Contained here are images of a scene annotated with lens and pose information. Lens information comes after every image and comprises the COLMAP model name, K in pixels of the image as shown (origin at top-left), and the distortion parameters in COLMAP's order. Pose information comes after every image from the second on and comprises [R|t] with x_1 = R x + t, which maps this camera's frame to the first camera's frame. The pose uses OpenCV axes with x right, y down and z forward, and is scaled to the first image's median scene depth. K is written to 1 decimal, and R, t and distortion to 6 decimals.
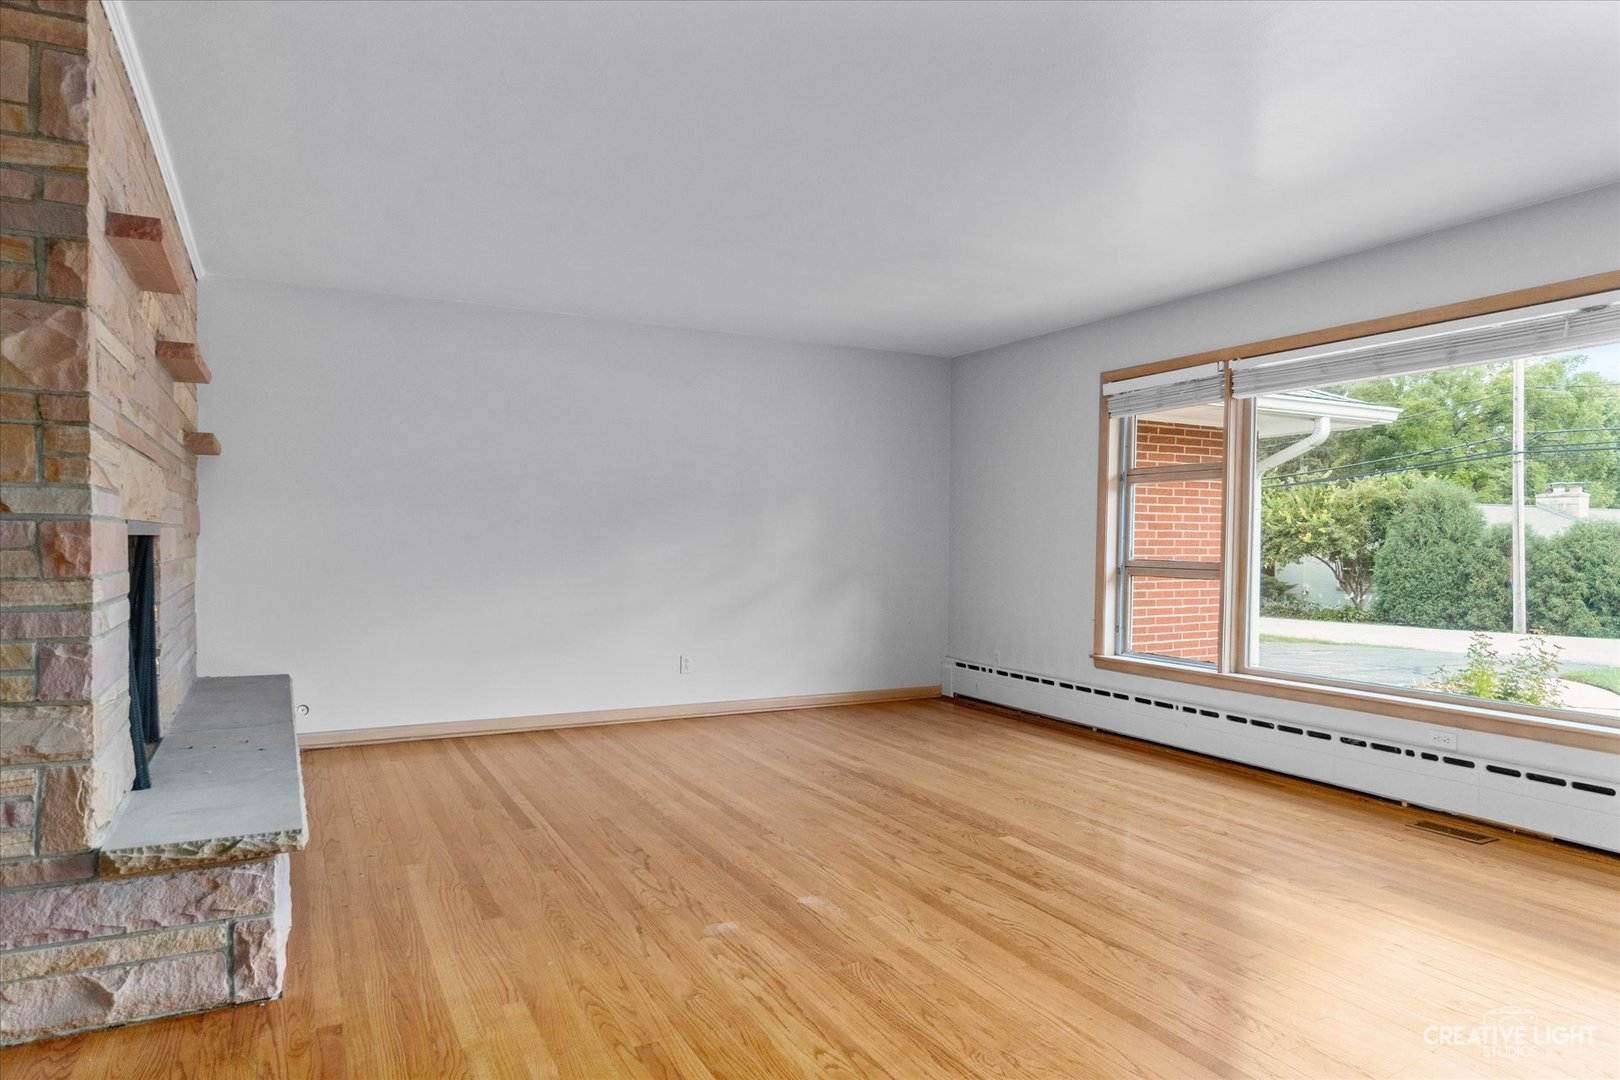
lens RADIAL K [[980.6, 0, 795.2], [0, 980.6, 562.6], [0, 0, 1]] dist [0.000433, 0.000843]
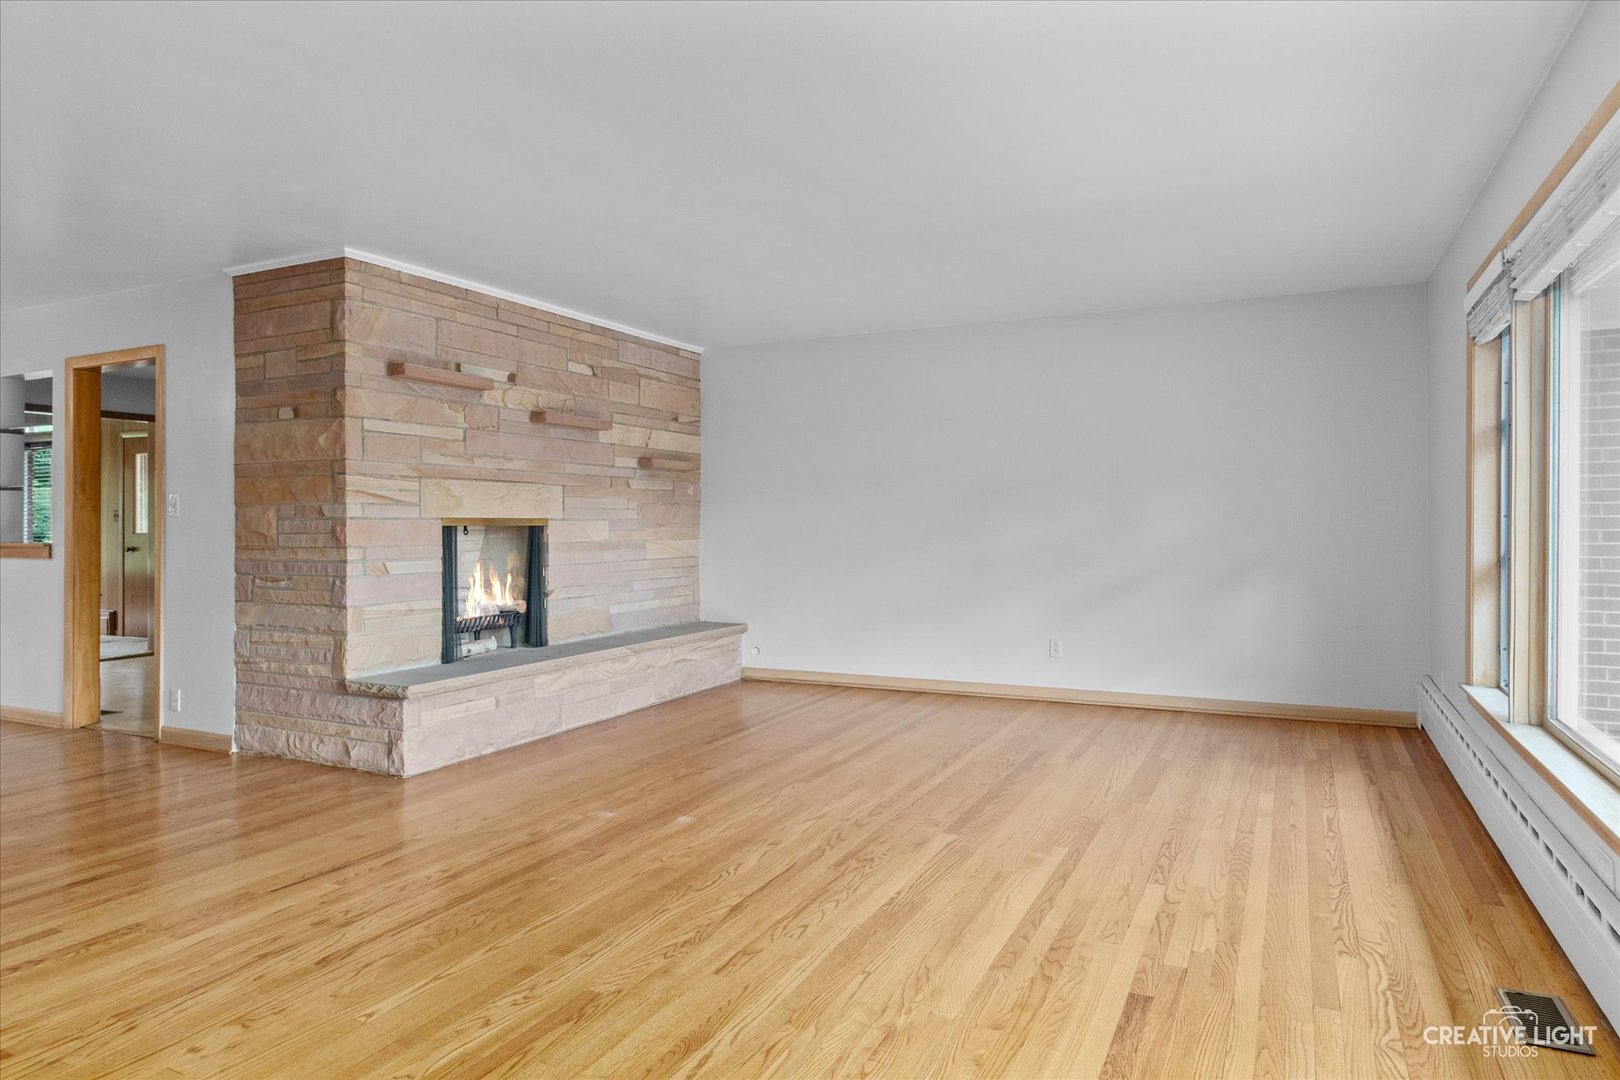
lens RADIAL K [[980.6, 0, 797.7], [0, 980.6, 526.8], [0, 0, 1]] dist [0.000433, 0.000843]
pose [[0.602315, -0.007482, -0.798223, 1.397645], [-0.009906, 0.999809, -0.016846, -0.002422], [0.798197, 0.018054, 0.602126, 0.475436]]
